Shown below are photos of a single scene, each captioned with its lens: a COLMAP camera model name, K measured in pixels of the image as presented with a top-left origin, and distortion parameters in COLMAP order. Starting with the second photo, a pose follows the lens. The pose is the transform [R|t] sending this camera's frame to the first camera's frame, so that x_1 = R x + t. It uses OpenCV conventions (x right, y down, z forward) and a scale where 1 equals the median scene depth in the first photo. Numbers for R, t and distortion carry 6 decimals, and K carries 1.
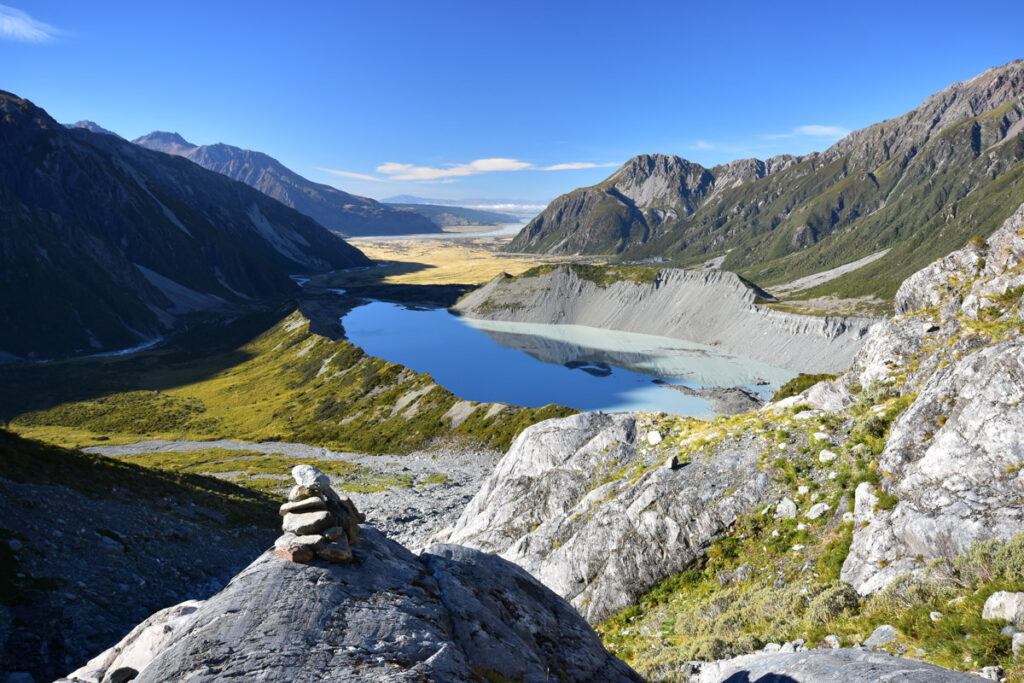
lens RADIAL K [[836.3, 0, 512.0], [0, 836.3, 341.5], [0, 0, 1]] dist [0.027998, 0.010930]
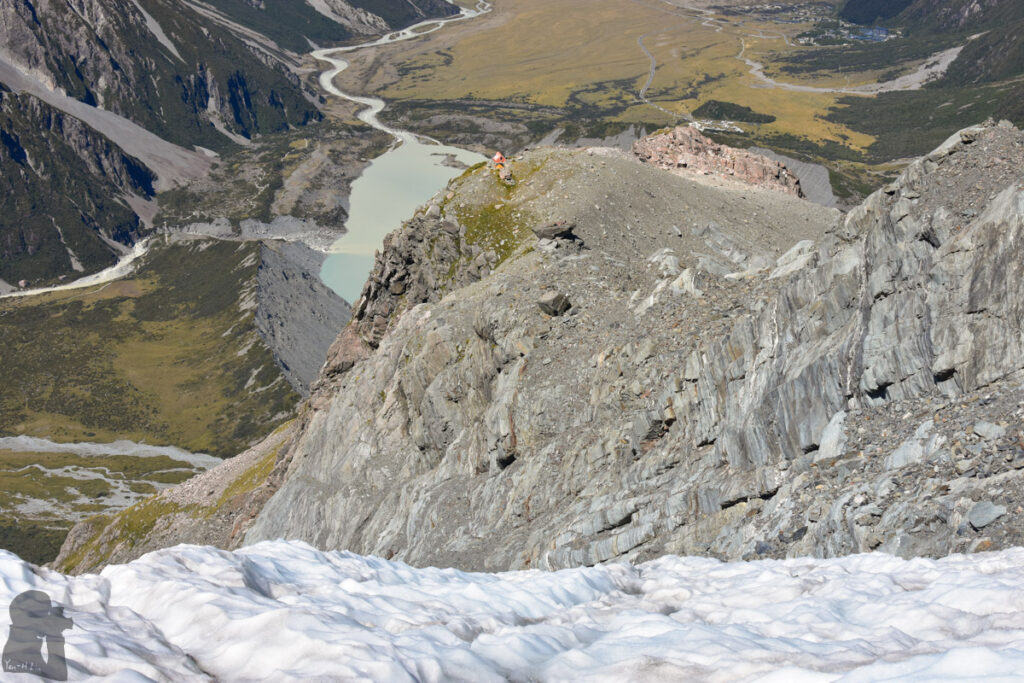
lens RADIAL K [[1567.2, 0, 522.4], [0, 1567.2, 343.6], [0, 0, 1]] dist [-0.186570, 0.213403]
pose [[0.984507, 0.061587, -0.164175, 0.147285], [-0.025871, 0.977061, 0.211382, -0.140149], [0.173428, -0.203860, 0.963516, -0.307219]]
